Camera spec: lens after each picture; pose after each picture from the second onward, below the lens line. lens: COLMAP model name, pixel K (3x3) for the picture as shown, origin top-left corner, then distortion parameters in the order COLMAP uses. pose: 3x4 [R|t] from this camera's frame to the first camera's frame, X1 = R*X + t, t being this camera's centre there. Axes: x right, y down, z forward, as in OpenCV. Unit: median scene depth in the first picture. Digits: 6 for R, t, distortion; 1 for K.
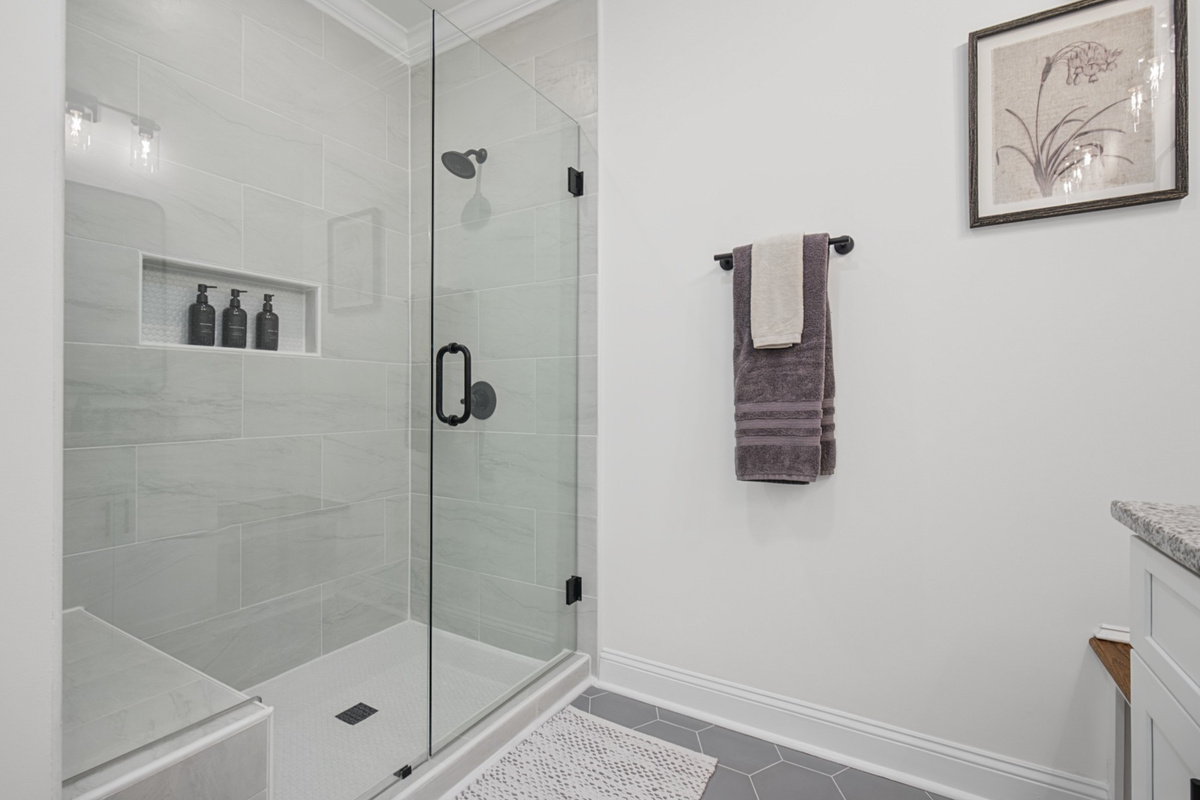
lens RADIAL K [[540.6, 0, 601.6], [0, 540.6, 397.2], [0, 0, 1]] dist [0.001447, 0.000245]
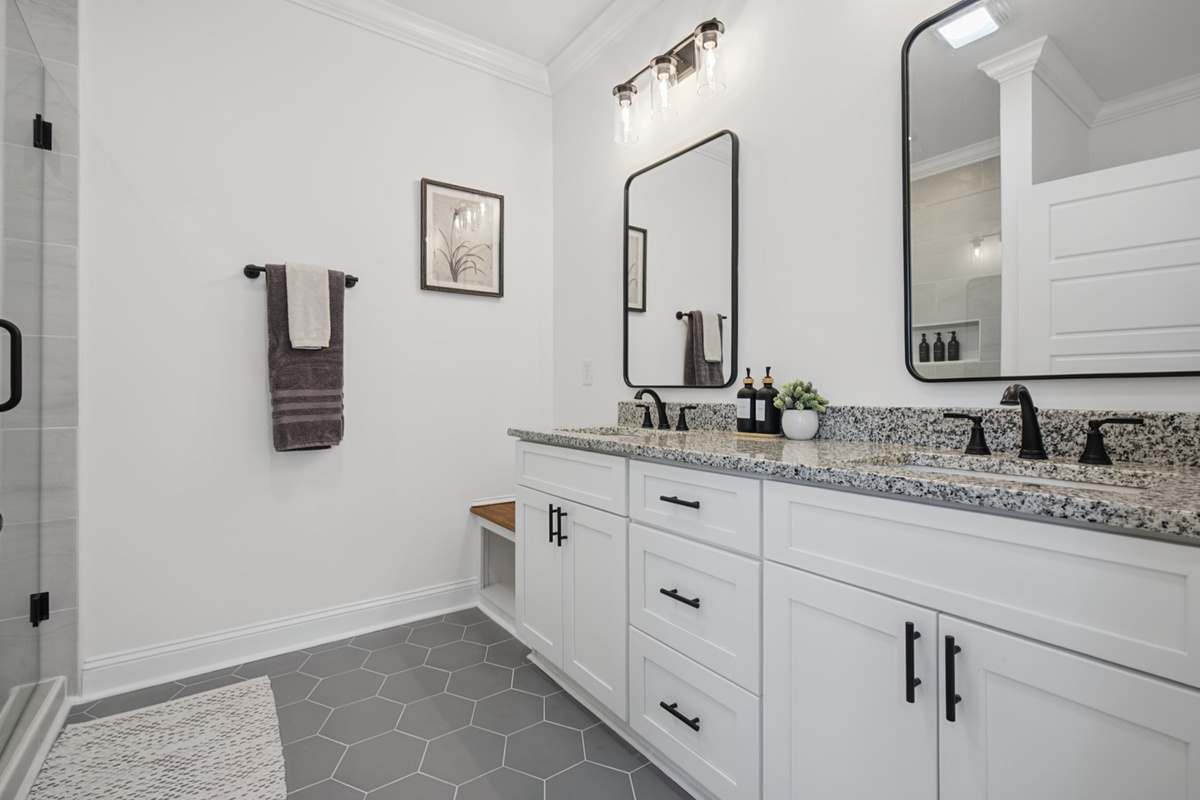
lens RADIAL K [[540.6, 0, 601.6], [0, 540.6, 397.2], [0, 0, 1]] dist [0.001447, 0.000245]
pose [[0.396437, -0.008669, 0.918021, -0.597411], [-0.004503, 0.999925, 0.011387, 0.009248], [-0.918051, -0.008648, 0.396368, -0.191136]]
